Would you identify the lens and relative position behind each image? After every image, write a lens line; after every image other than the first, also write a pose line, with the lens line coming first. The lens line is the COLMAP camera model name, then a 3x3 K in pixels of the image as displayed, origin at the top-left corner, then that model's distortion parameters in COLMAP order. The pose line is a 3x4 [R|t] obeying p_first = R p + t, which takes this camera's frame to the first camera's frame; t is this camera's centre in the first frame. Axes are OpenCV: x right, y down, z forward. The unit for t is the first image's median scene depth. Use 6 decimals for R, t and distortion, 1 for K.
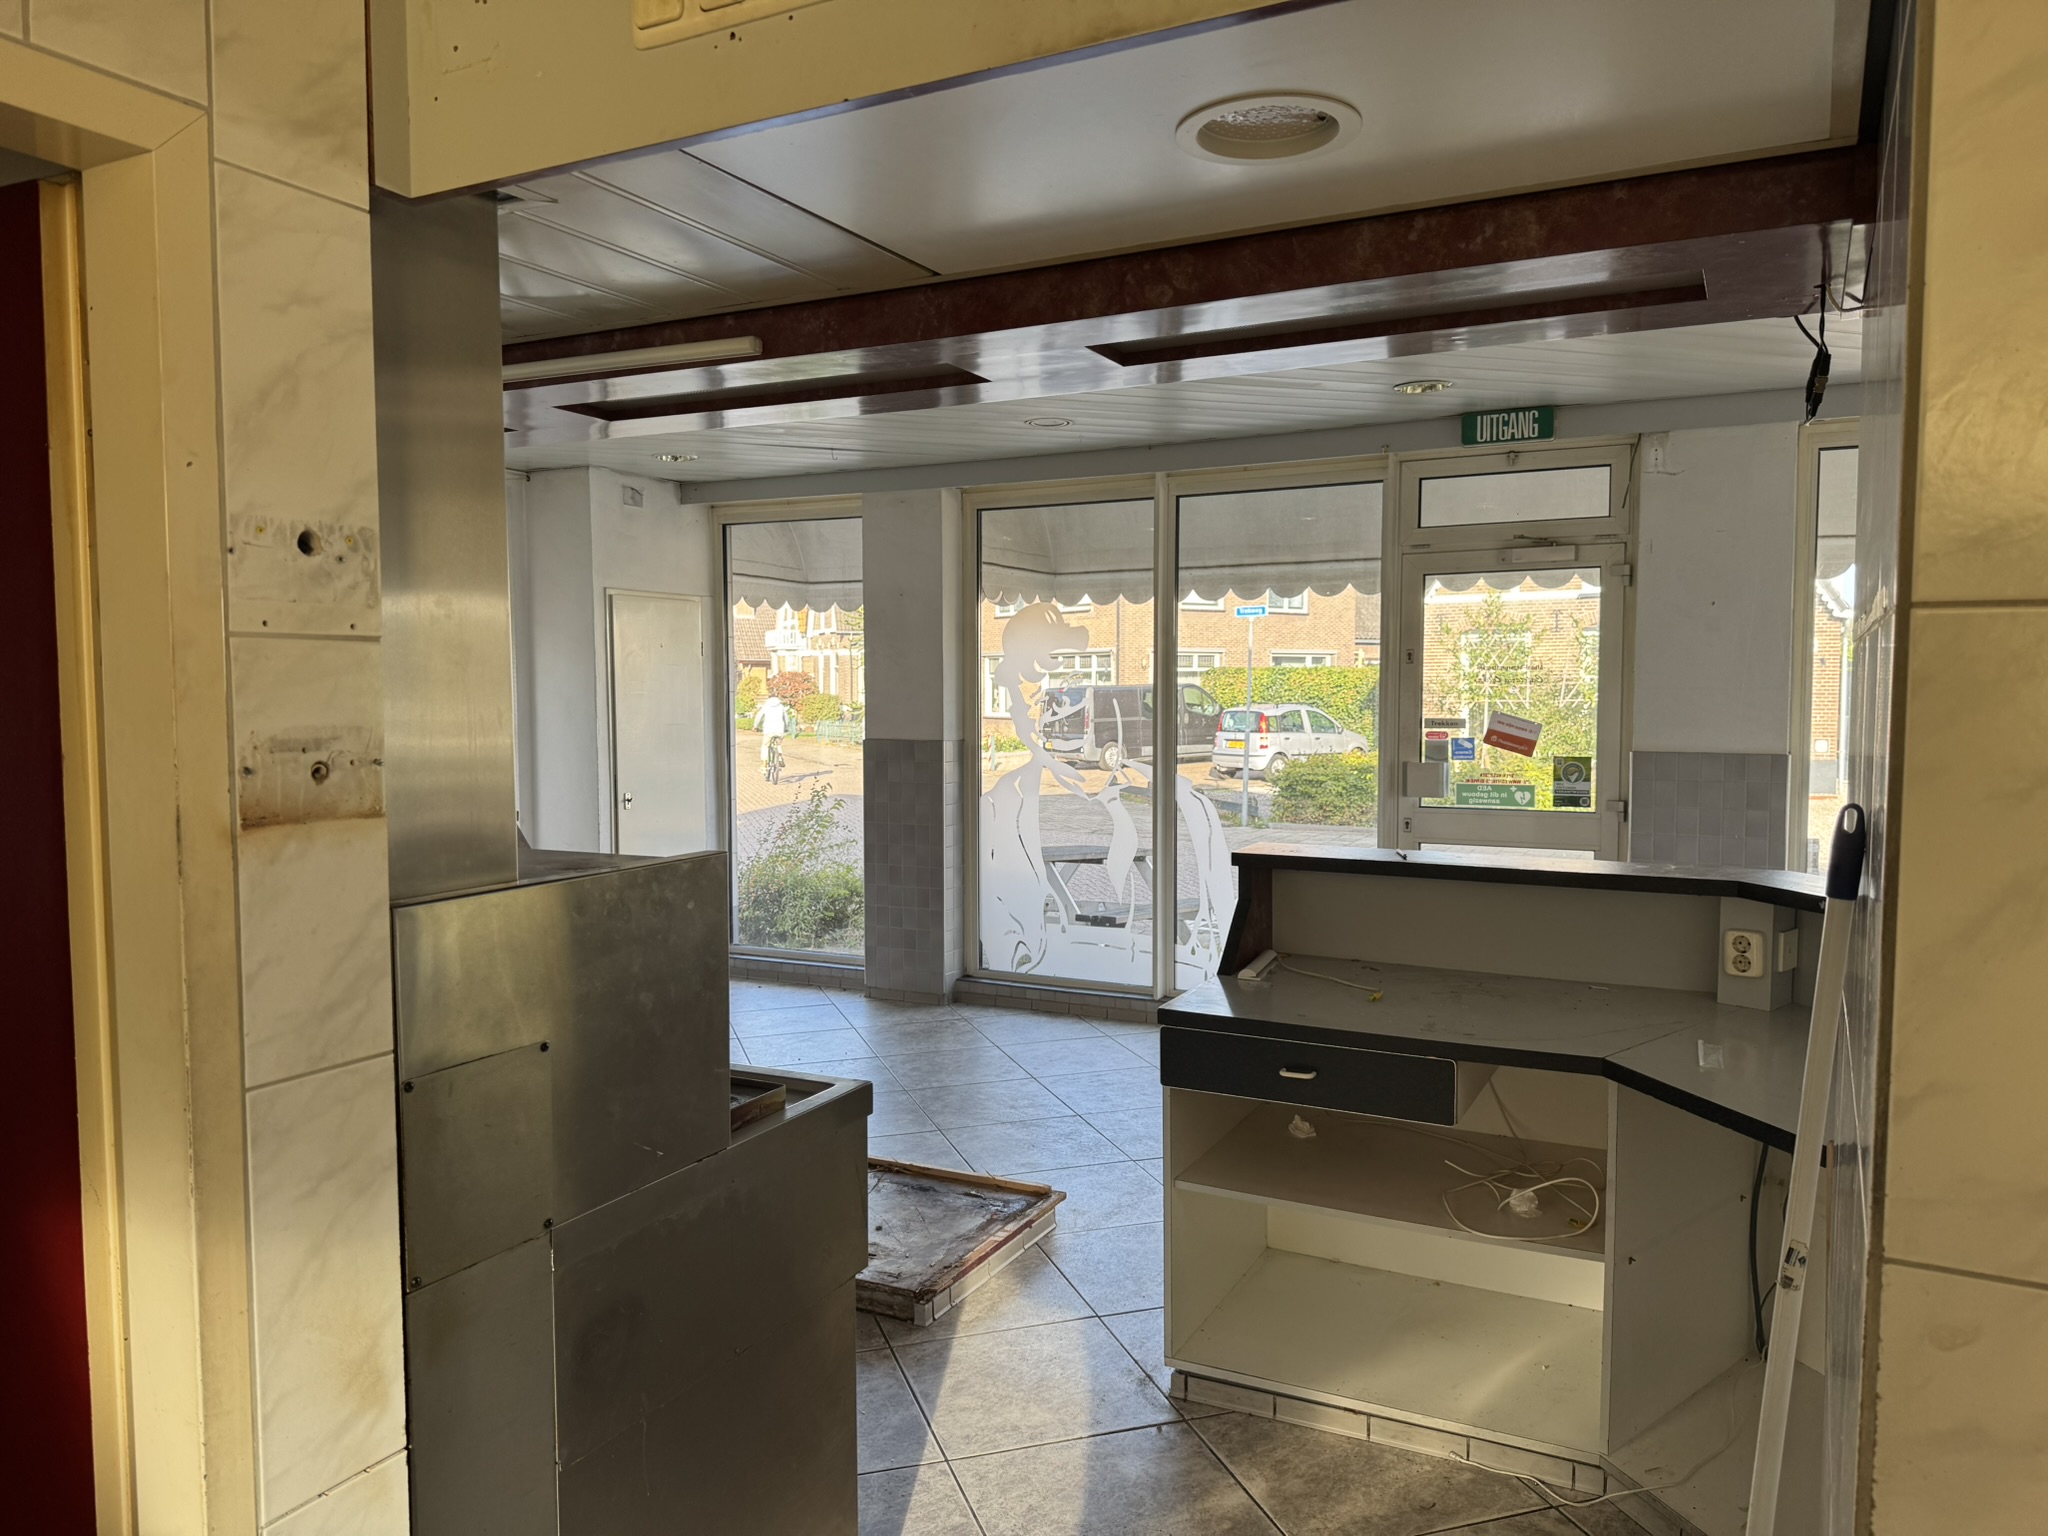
lens RADIAL K [[1496.0, 0, 1025.4], [0, 1496.0, 771.2], [0, 0, 1]] dist [0.087199, -0.089771]
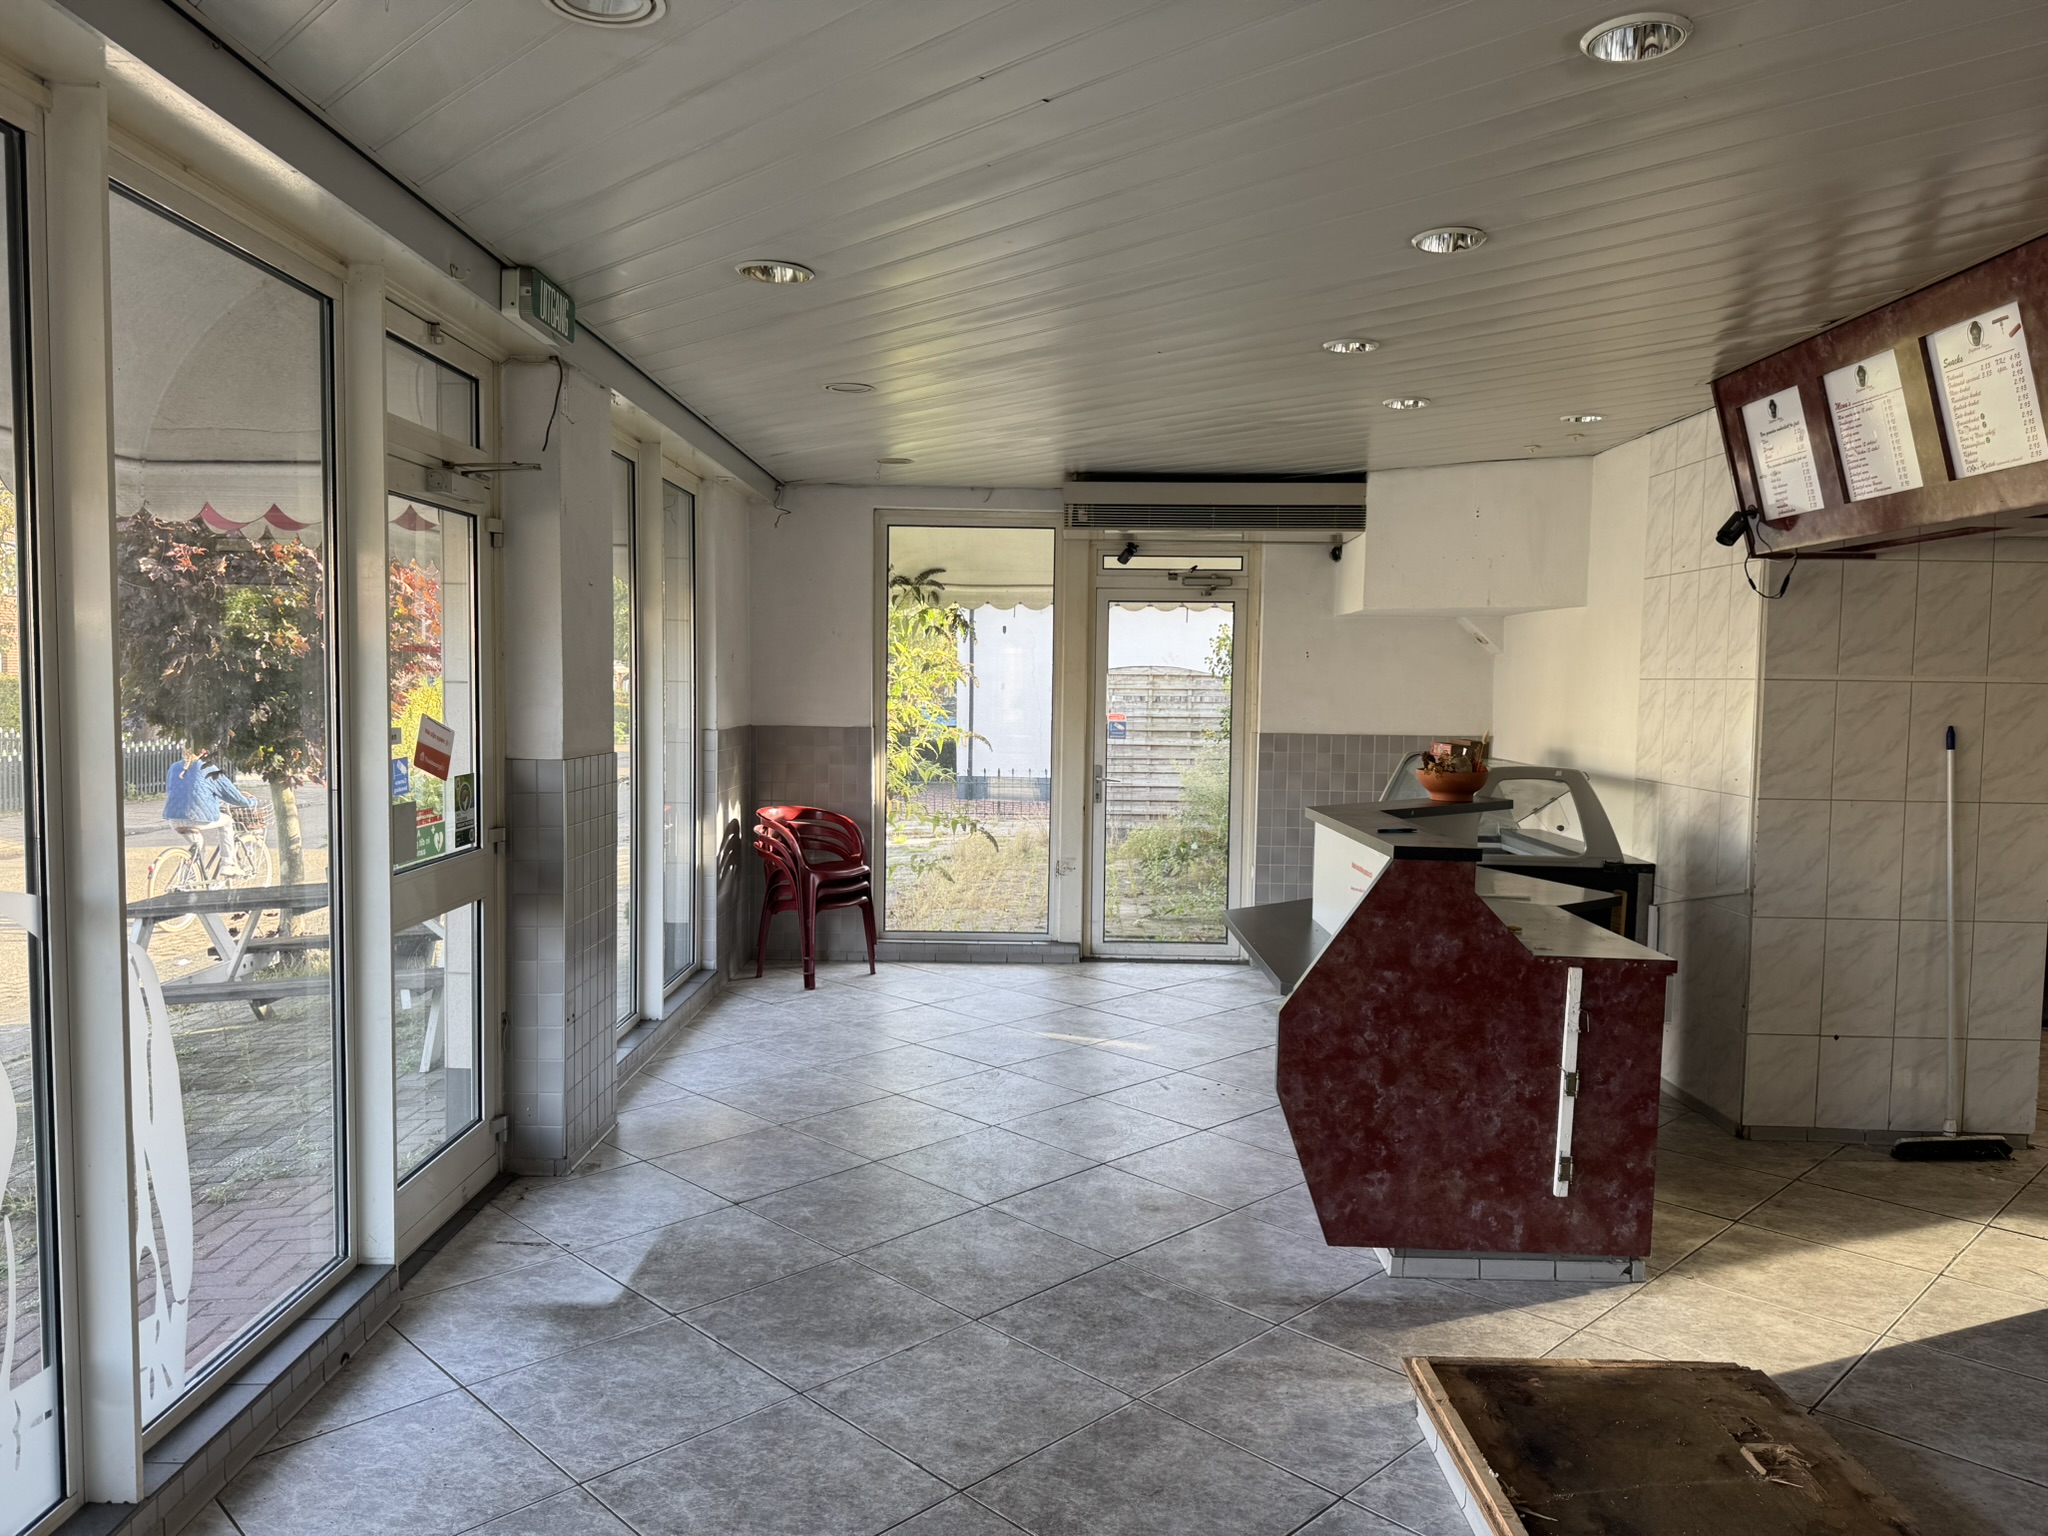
lens RADIAL K [[1496.0, 0, 1013.5], [0, 1496.0, 781.5], [0, 0, 1]] dist [0.087199, -0.089771]
pose [[-0.472505, -0.067675, 0.878726, -0.717371], [0.043964, 0.993996, 0.100192, -0.133544], [-0.880231, 0.085973, -0.466693, 1.998889]]
